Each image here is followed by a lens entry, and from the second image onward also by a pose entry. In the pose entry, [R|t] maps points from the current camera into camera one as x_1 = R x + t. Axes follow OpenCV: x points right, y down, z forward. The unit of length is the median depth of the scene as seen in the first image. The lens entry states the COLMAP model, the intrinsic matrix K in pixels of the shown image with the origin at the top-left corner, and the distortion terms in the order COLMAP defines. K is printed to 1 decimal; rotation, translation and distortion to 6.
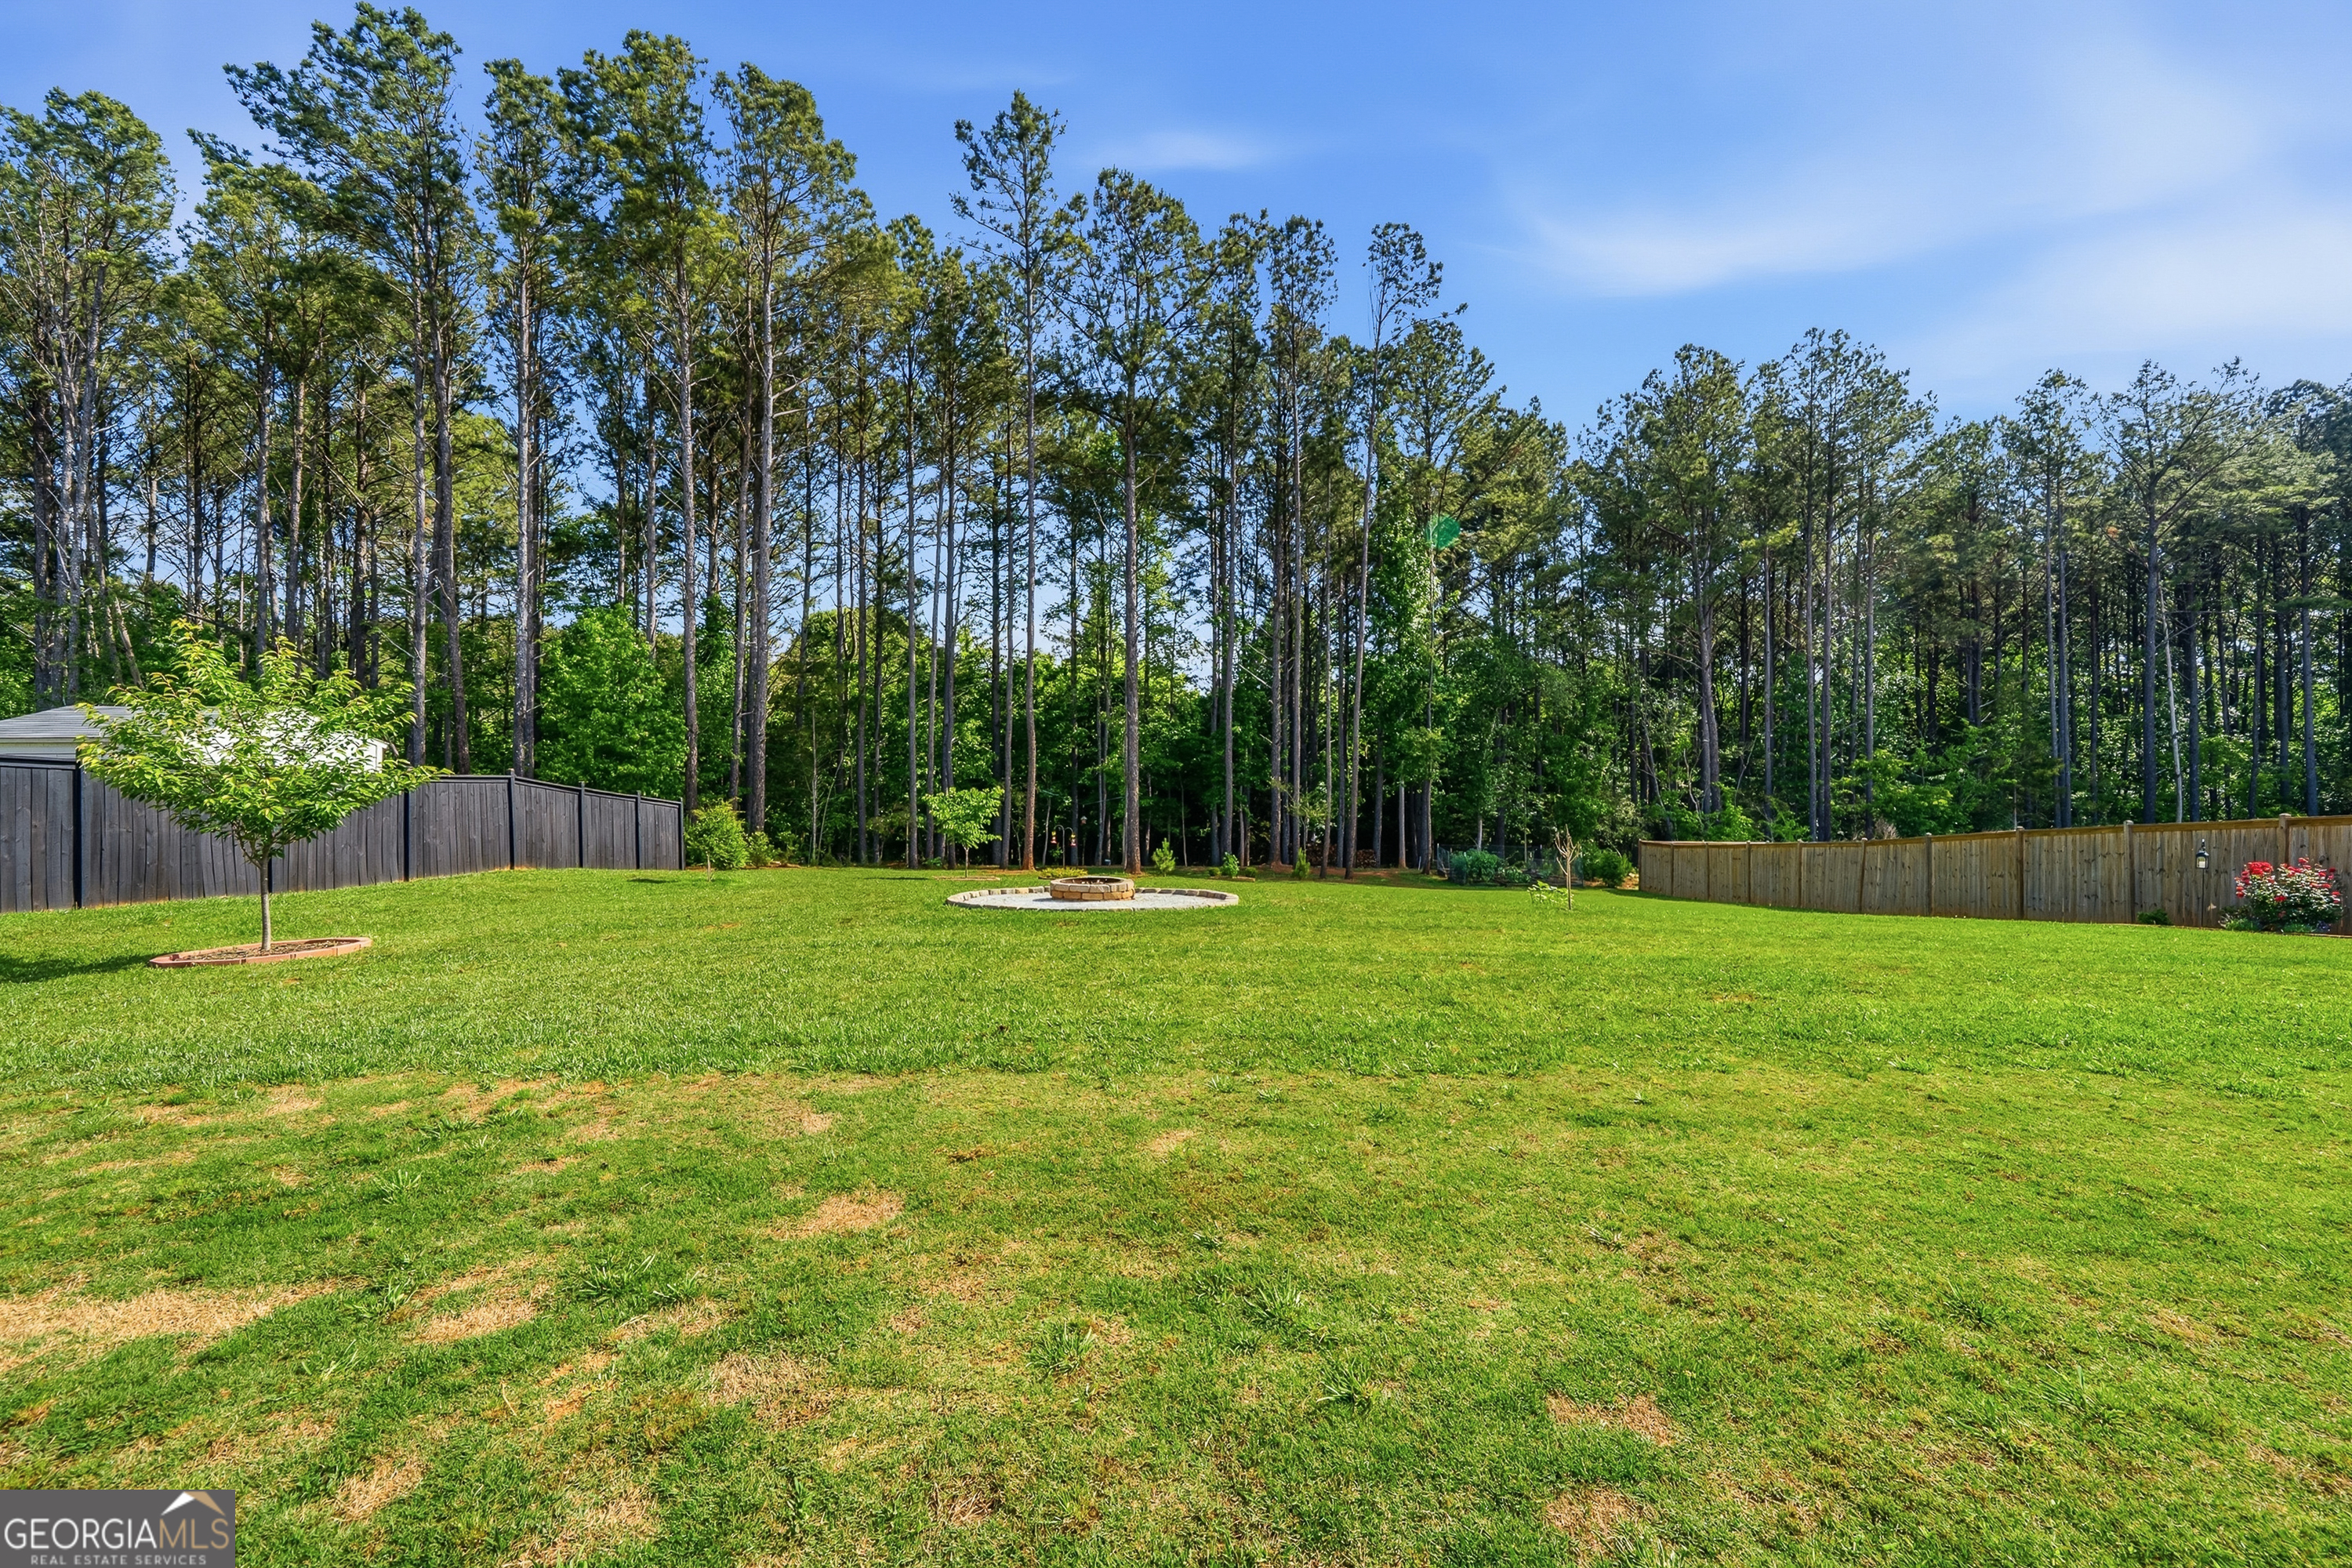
lens RADIAL K [[981.6, 0, 1174.7], [0, 981.6, 768.1], [0, 0, 1]] dist [-0.002014, 0.001591]
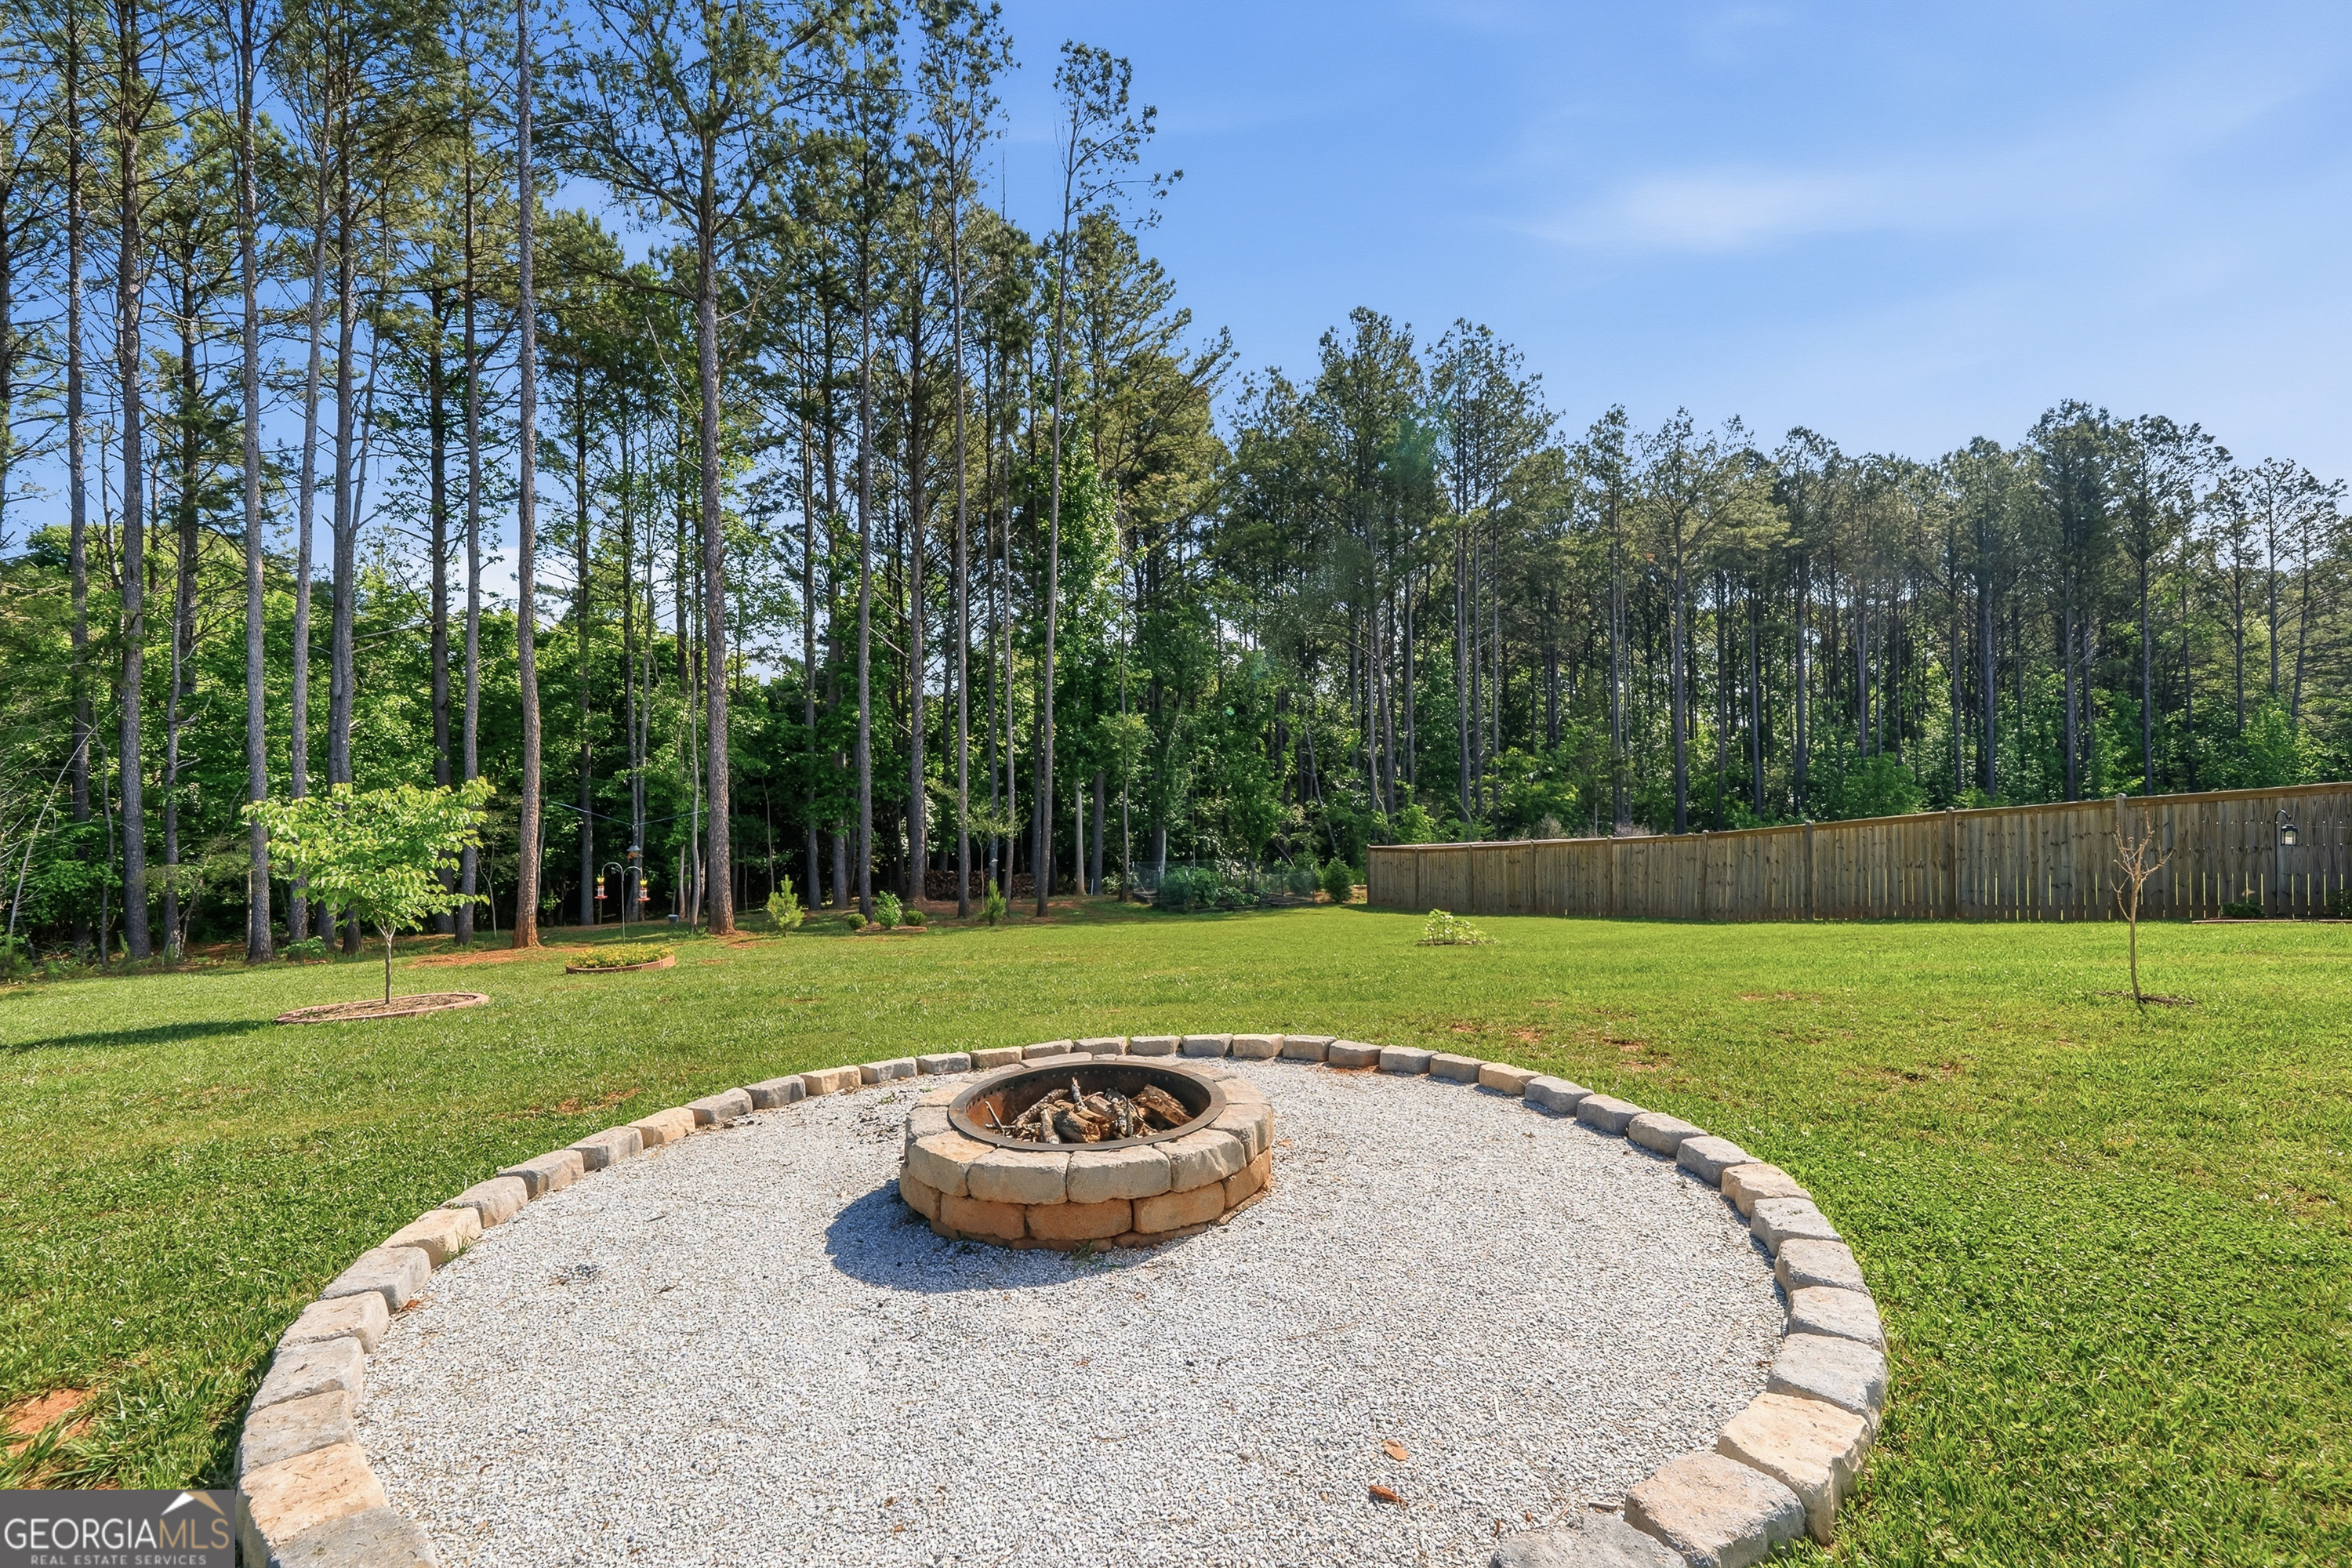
lens RADIAL K [[981.6, 0, 1179.7], [0, 981.6, 772.5], [0, 0, 1]] dist [-0.002014, 0.001591]
pose [[0.888806, -0.008944, 0.458197, -0.057301], [0.015785, 0.999814, -0.011103, 0.013826], [-0.458012, 0.017101, 0.888781, 0.263113]]
